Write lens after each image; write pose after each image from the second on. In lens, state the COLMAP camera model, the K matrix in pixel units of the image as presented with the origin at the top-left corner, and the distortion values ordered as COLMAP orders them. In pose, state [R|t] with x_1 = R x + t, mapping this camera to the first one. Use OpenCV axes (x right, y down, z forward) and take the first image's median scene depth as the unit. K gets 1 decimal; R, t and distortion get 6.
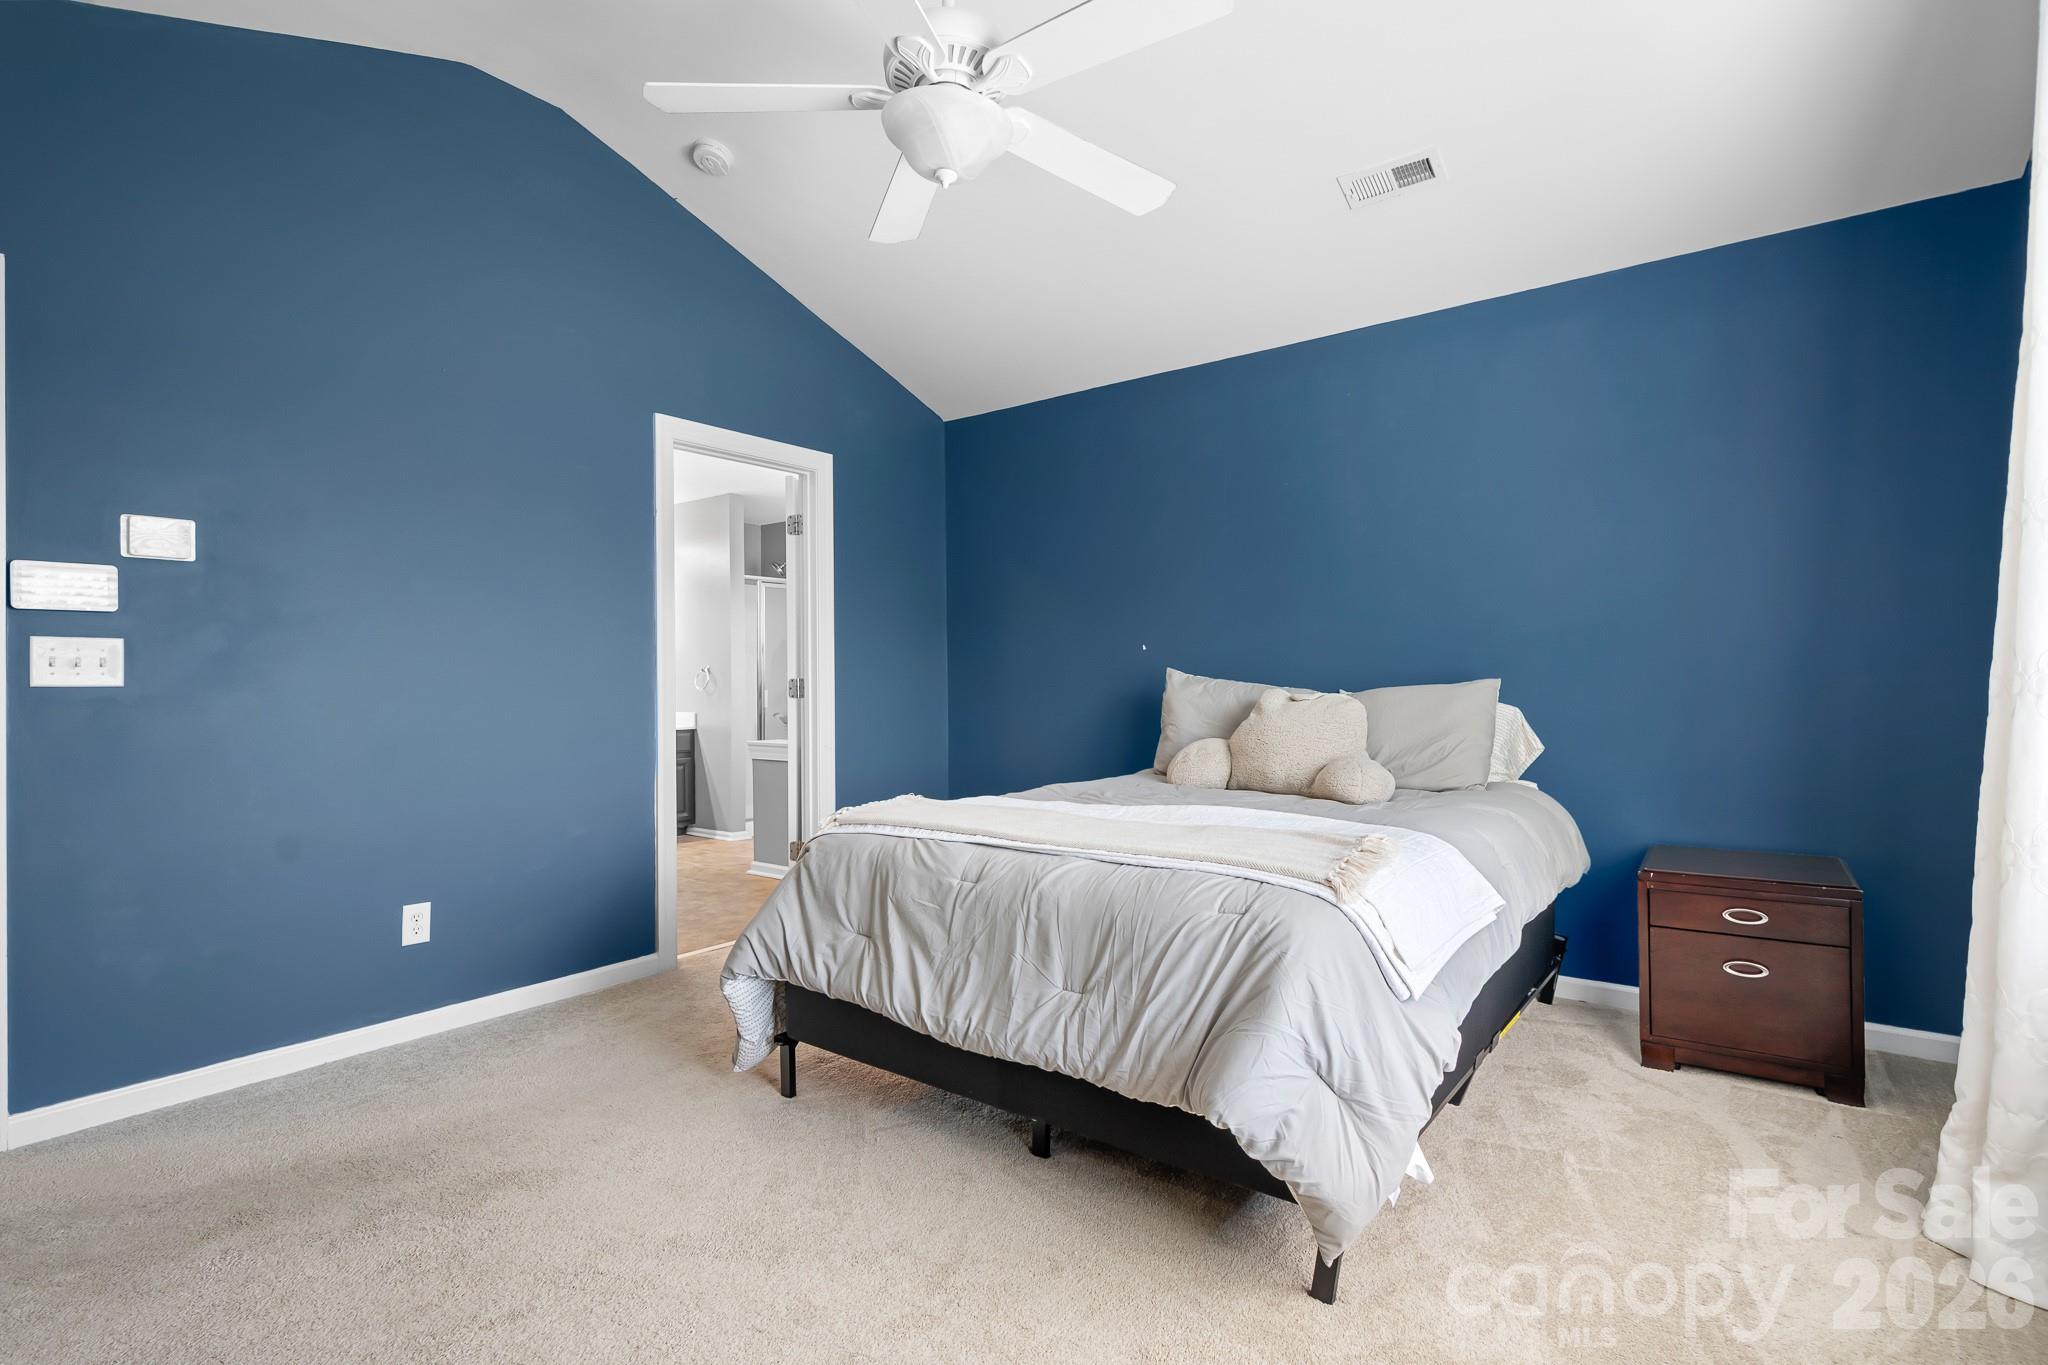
lens RADIAL K [[944.2, 0, 1010.1], [0, 944.2, 680.5], [0, 0, 1]] dist [-0.000859, -0.003628]
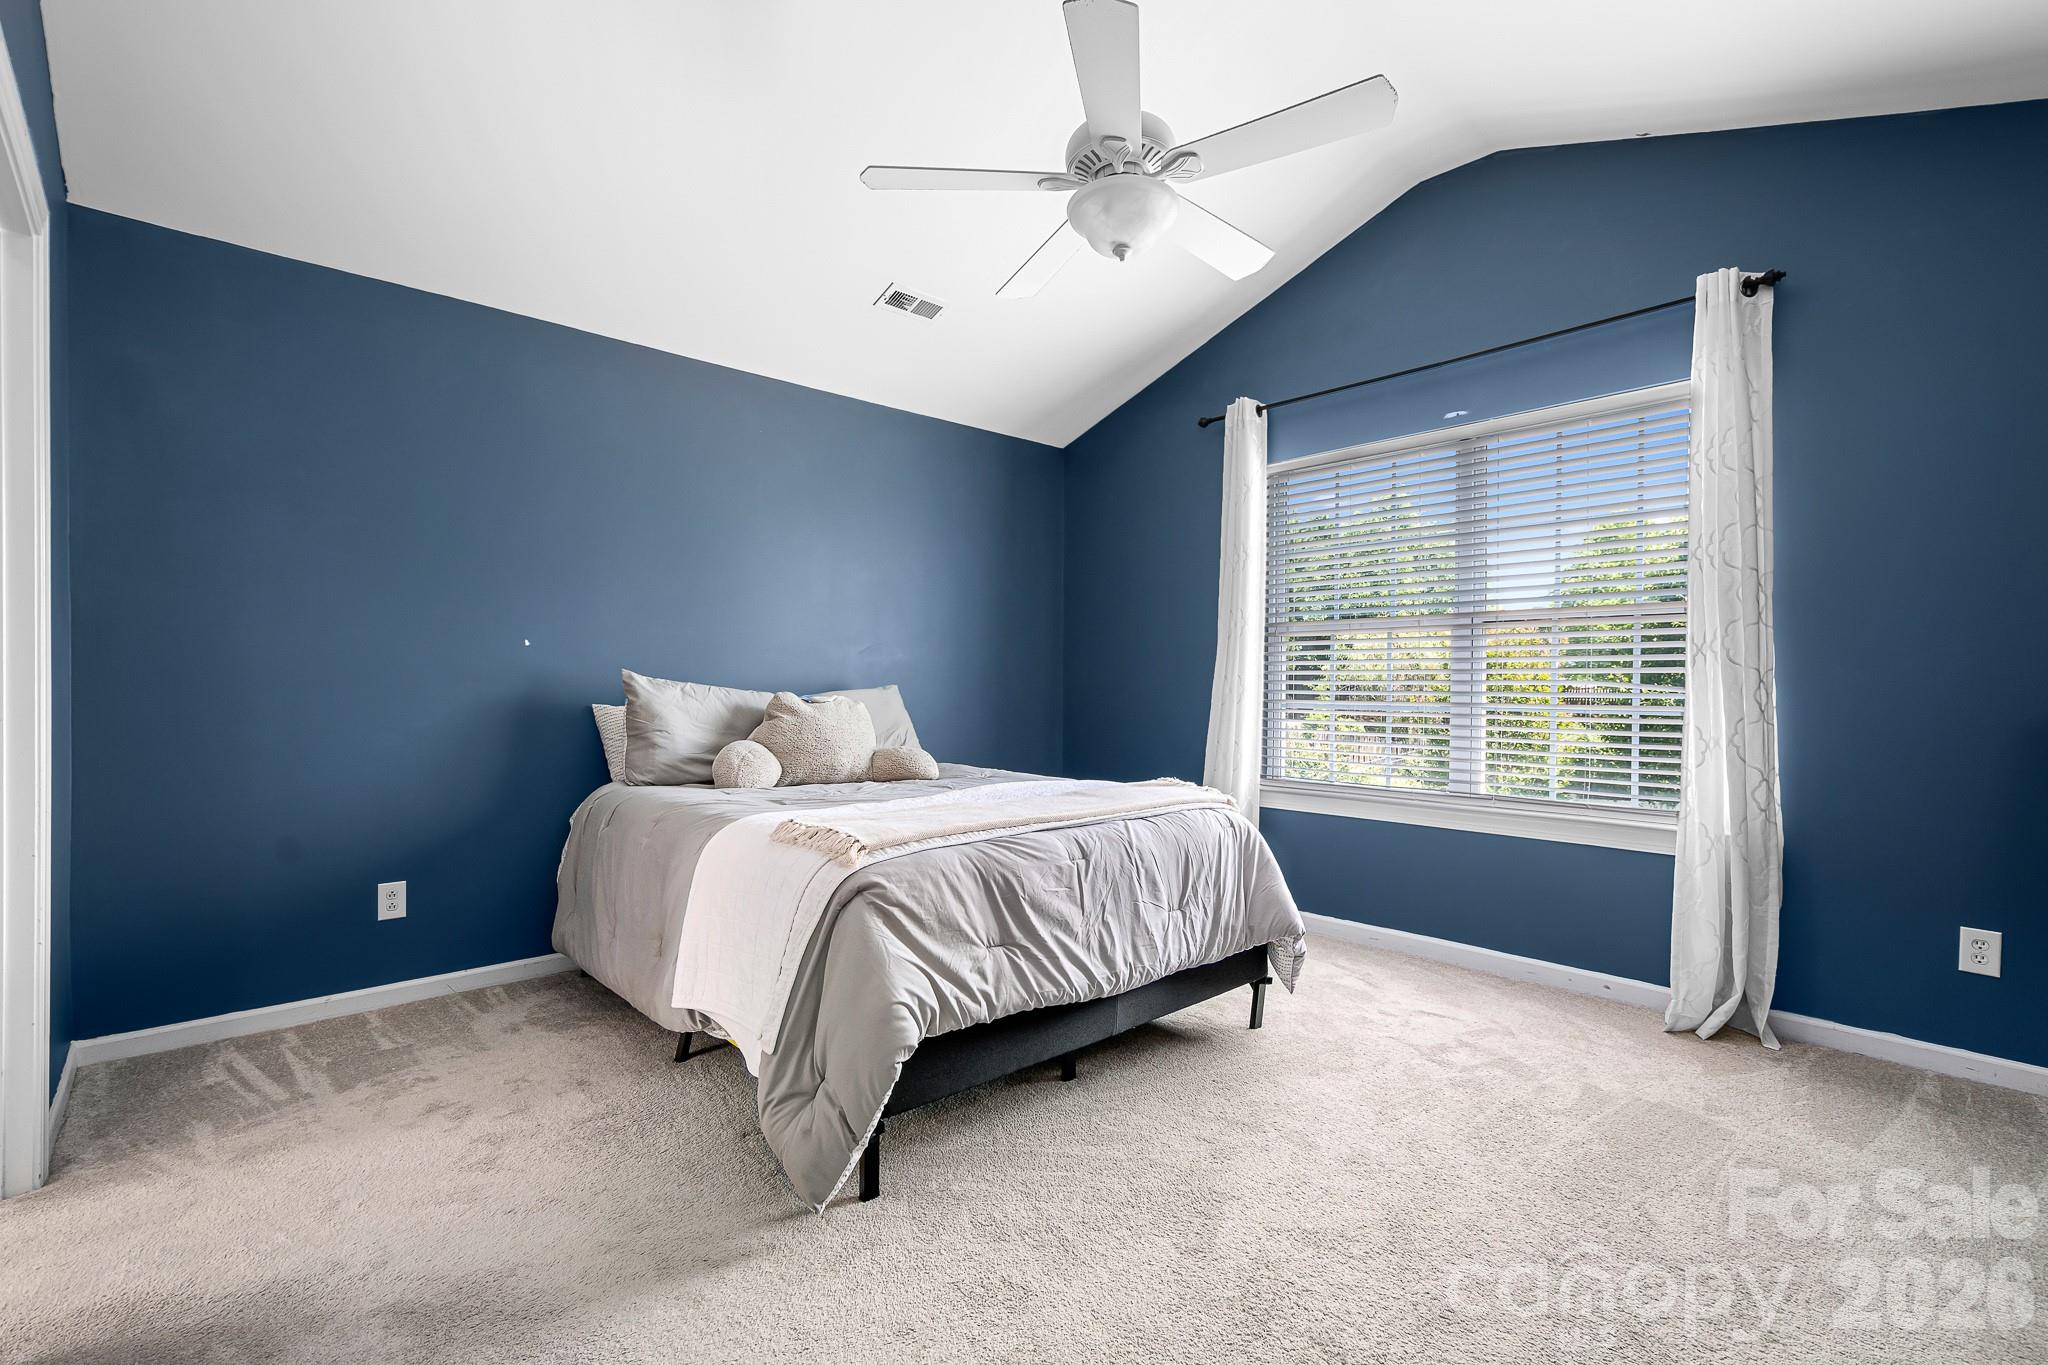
lens RADIAL K [[917.2, 0, 1008.6], [0, 917.2, 685.1], [0, 0, 1]] dist [0.017293, -0.001750]
pose [[0.198694, 0.009487, 0.980016, -1.066521], [-0.010004, 0.999921, -0.007651, 0.008966], [-0.980010, -0.008284, 0.198773, 0.792360]]
